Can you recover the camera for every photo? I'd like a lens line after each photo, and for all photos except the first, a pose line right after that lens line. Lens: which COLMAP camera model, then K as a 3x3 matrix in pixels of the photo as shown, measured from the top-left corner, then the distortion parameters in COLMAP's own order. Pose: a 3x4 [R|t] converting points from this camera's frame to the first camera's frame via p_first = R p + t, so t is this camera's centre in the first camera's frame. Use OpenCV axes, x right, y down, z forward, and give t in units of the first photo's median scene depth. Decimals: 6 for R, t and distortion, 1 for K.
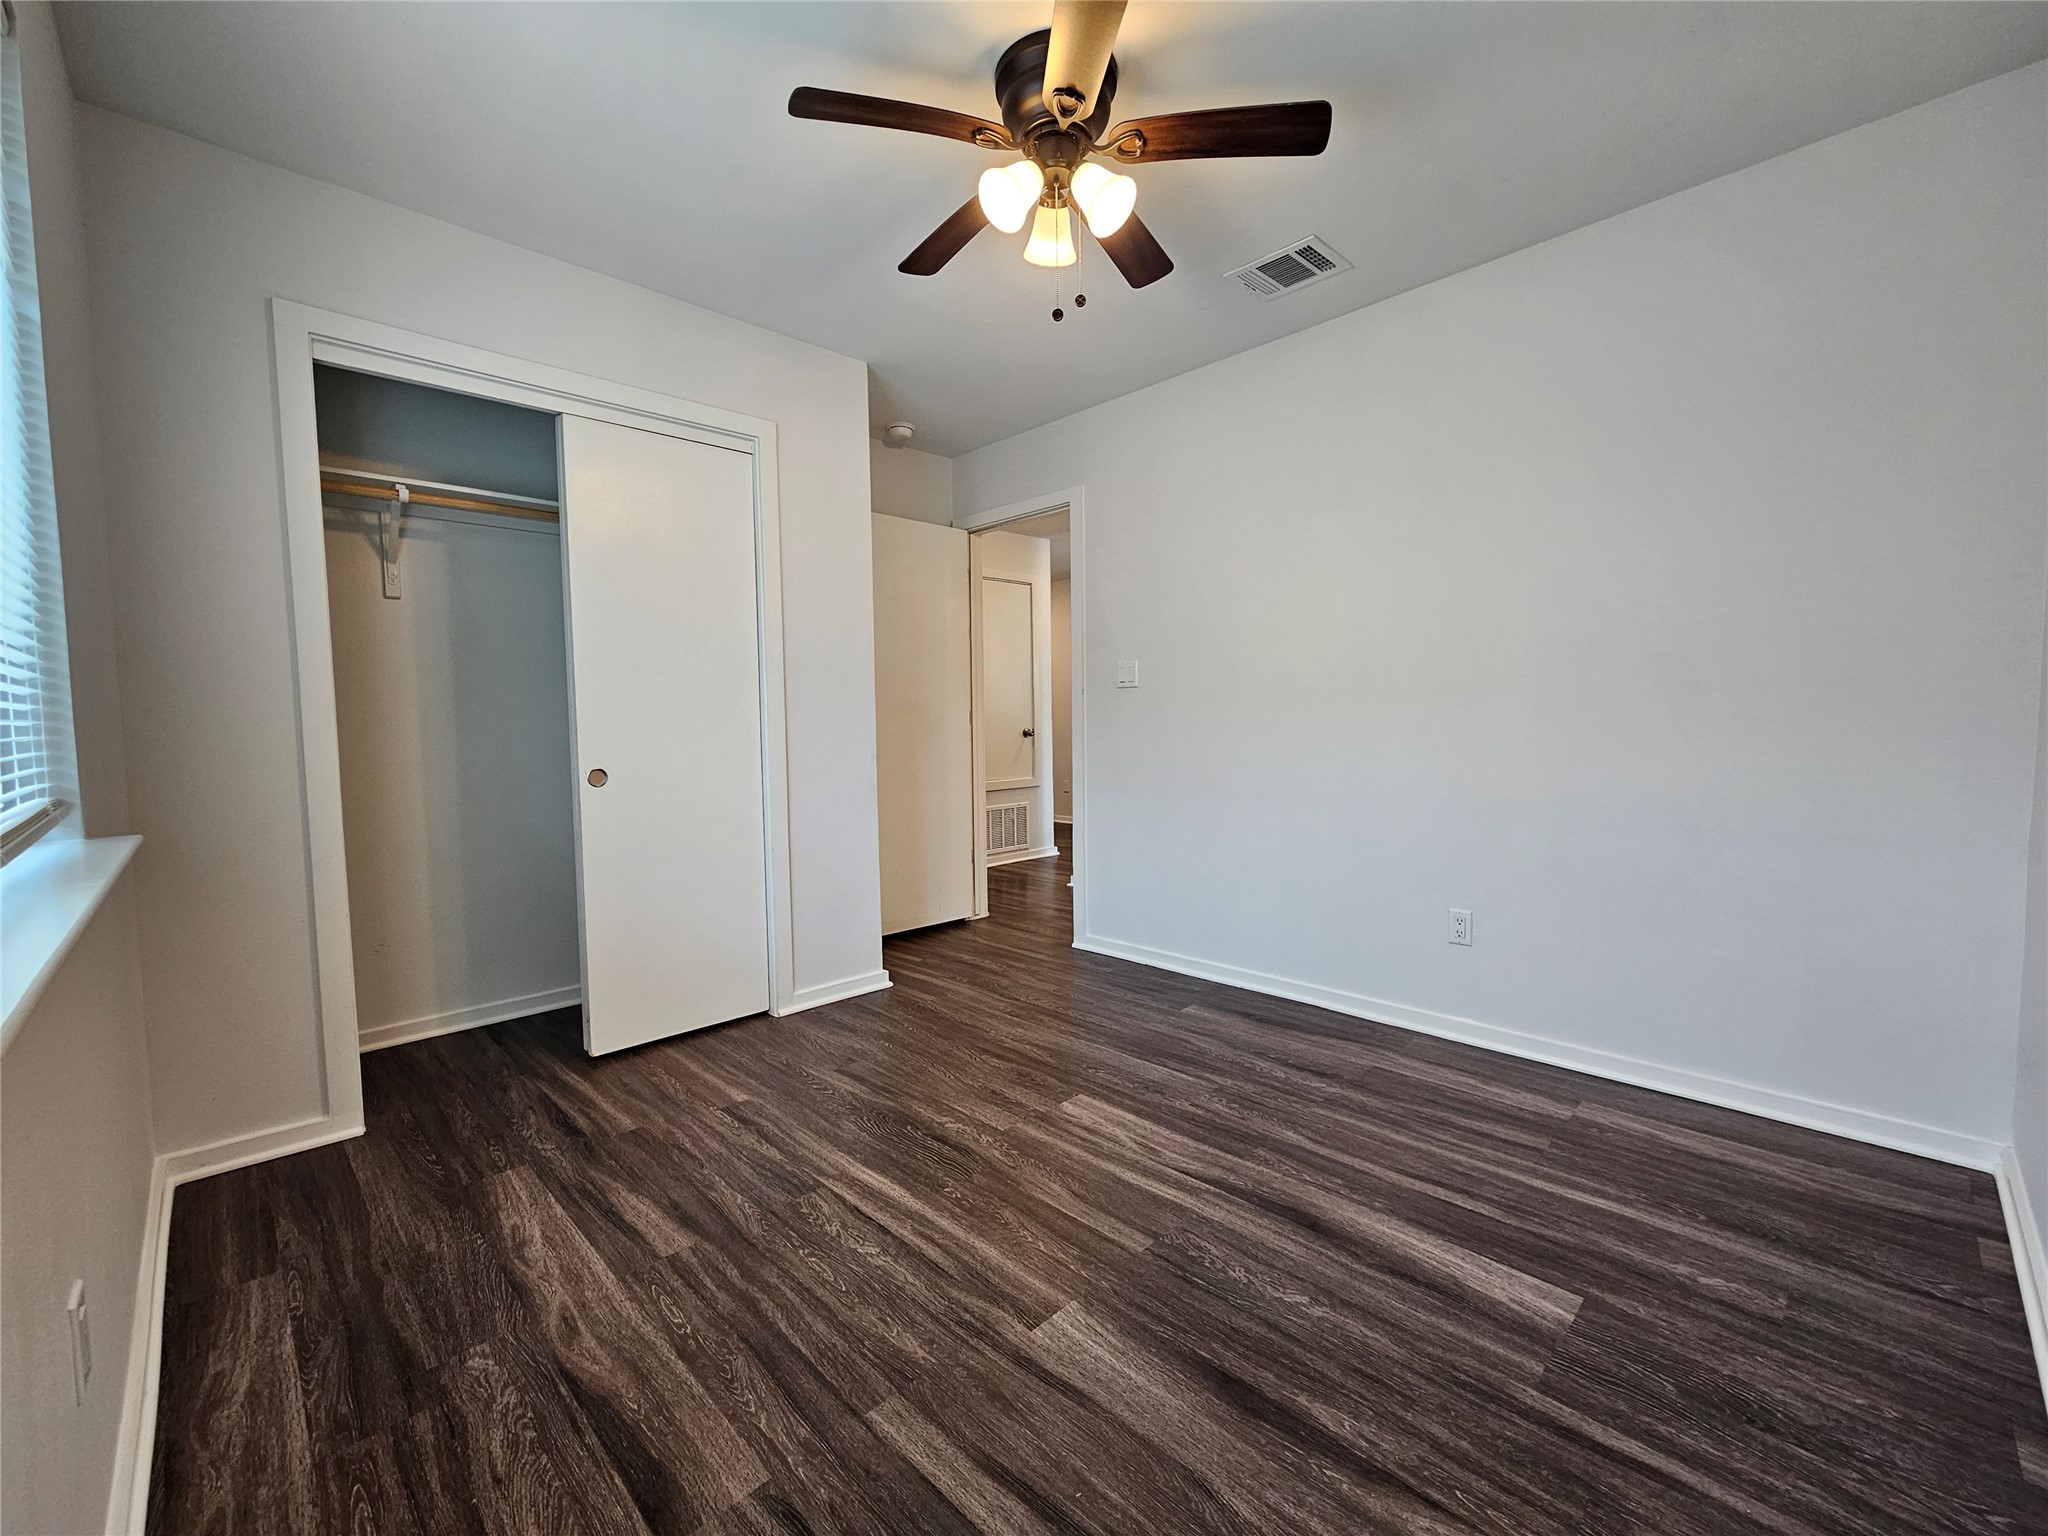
lens RADIAL K [[841.8, 0, 1024.7], [0, 841.8, 770.2], [0, 0, 1]] dist [-0.000957, 0.000997]
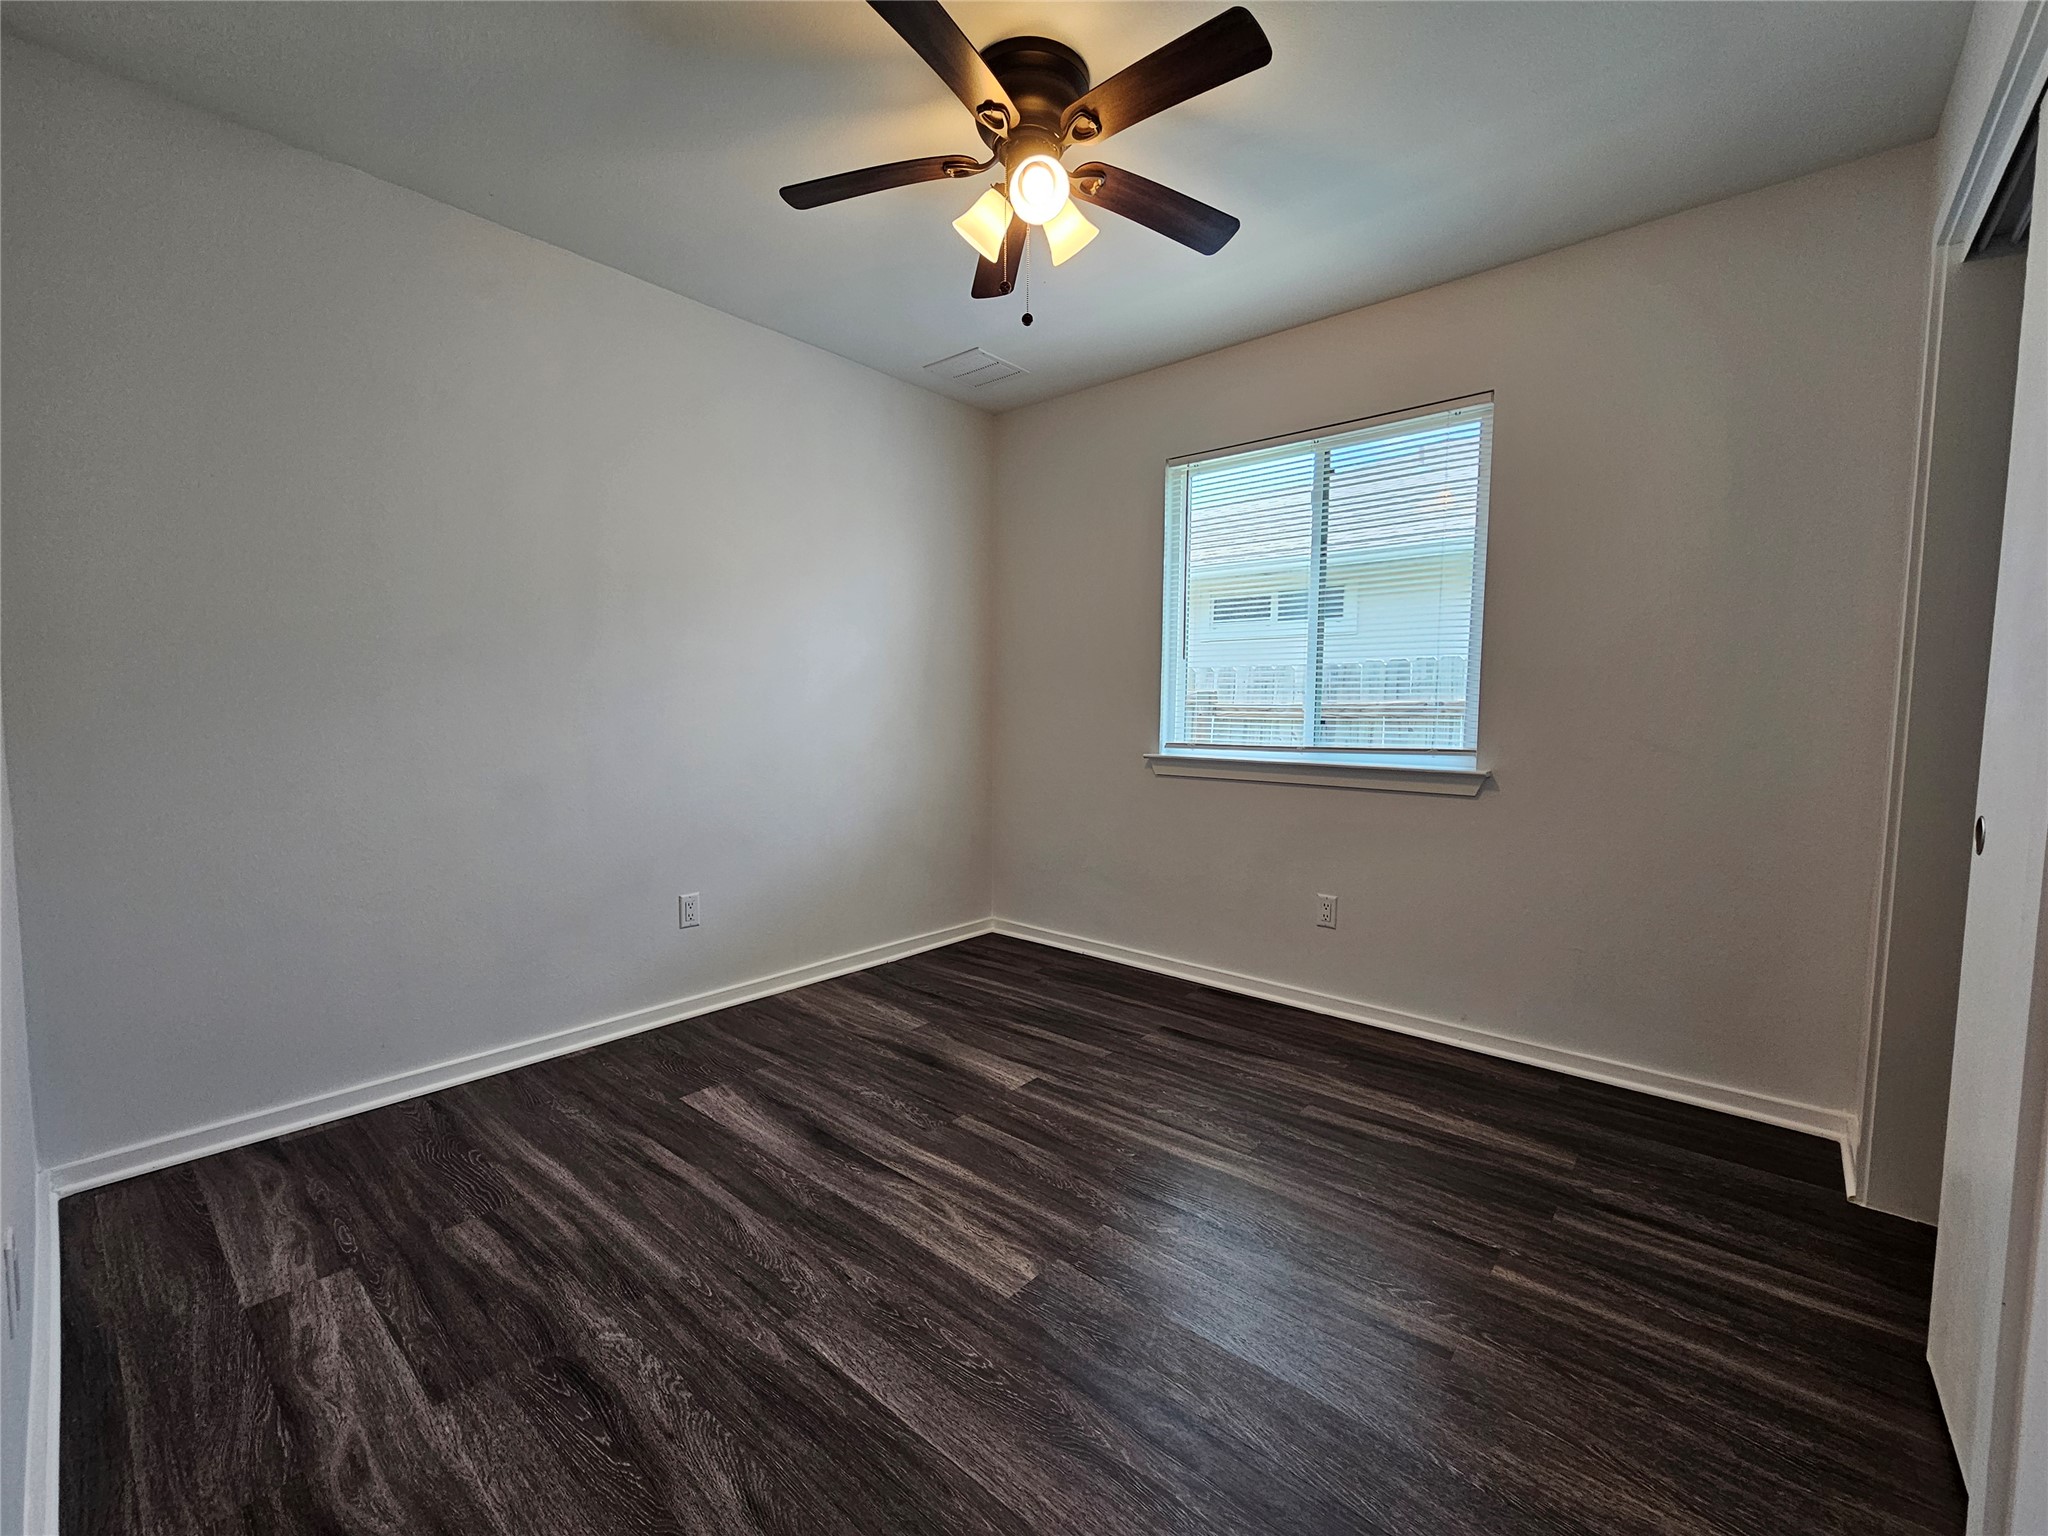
lens RADIAL K [[841.8, 0, 1023.8], [0, 841.8, 765.5], [0, 0, 1]] dist [-0.000957, 0.000997]
pose [[-0.996416, 0.011988, -0.083739, 0.125476], [0.001192, 0.991798, 0.127807, -0.128822], [0.084584, 0.127249, -0.988258, 1.923514]]
